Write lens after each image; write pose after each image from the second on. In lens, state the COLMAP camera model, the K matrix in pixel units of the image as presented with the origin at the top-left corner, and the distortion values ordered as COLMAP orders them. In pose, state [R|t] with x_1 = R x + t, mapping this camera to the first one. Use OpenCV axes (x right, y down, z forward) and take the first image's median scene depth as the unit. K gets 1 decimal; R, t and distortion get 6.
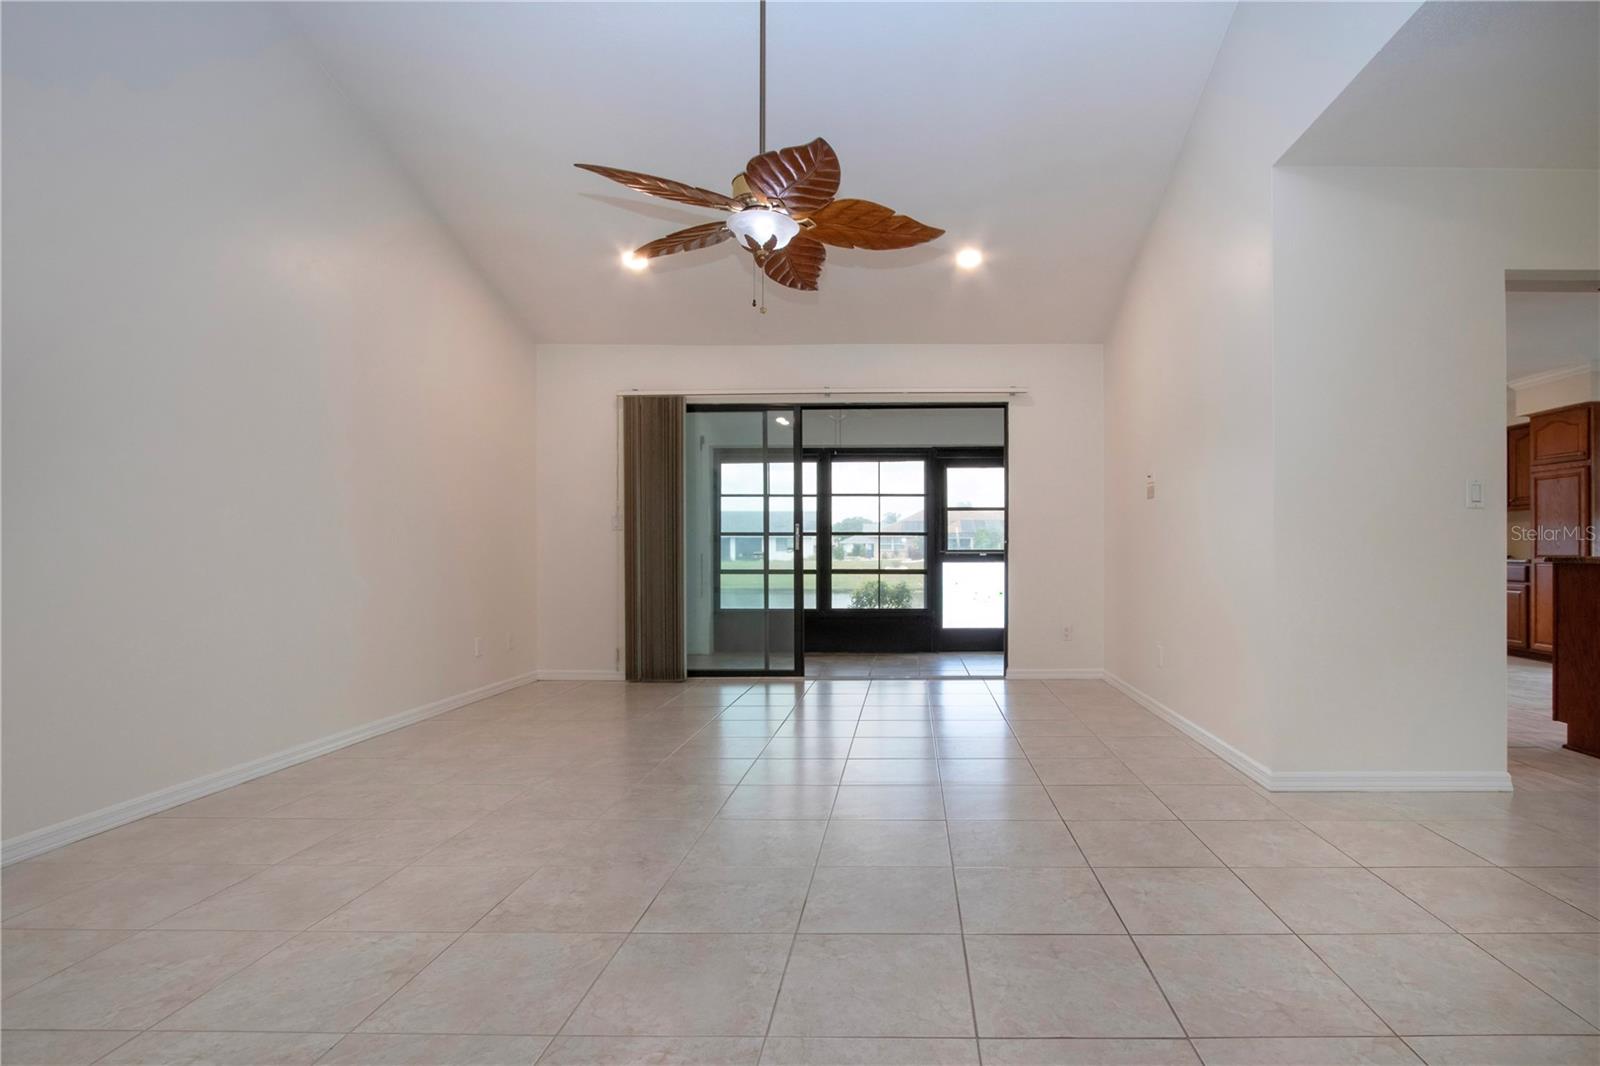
lens RADIAL K [[782.3, 0, 863.5], [0, 782.3, 610.0], [0, 0, 1]] dist [-0.017437, 0.000293]
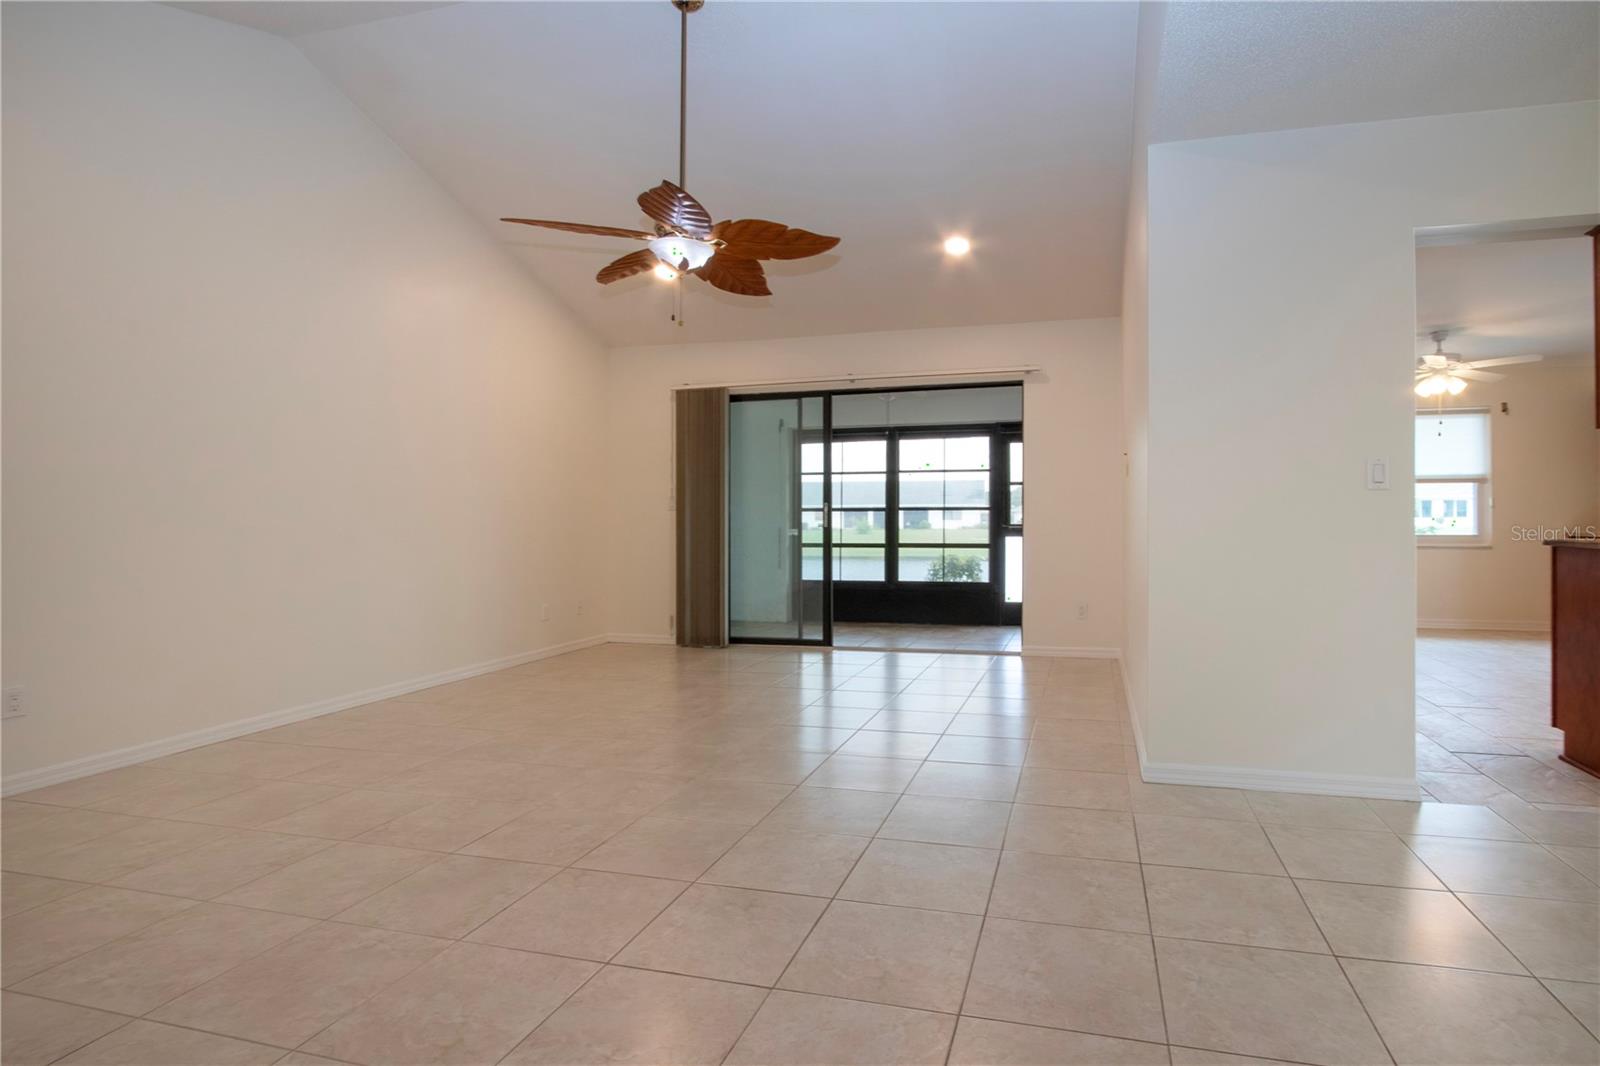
lens RADIAL K [[790.6, 0, 910.6], [0, 790.6, 564.6], [0, 0, 1]] dist [-0.014697, -0.000098]
pose [[0.973308, 0.008675, -0.229340, 0.279386], [-0.011821, 0.999854, -0.012345, -0.014332], [0.229199, 0.014727, 0.973268, -0.019906]]
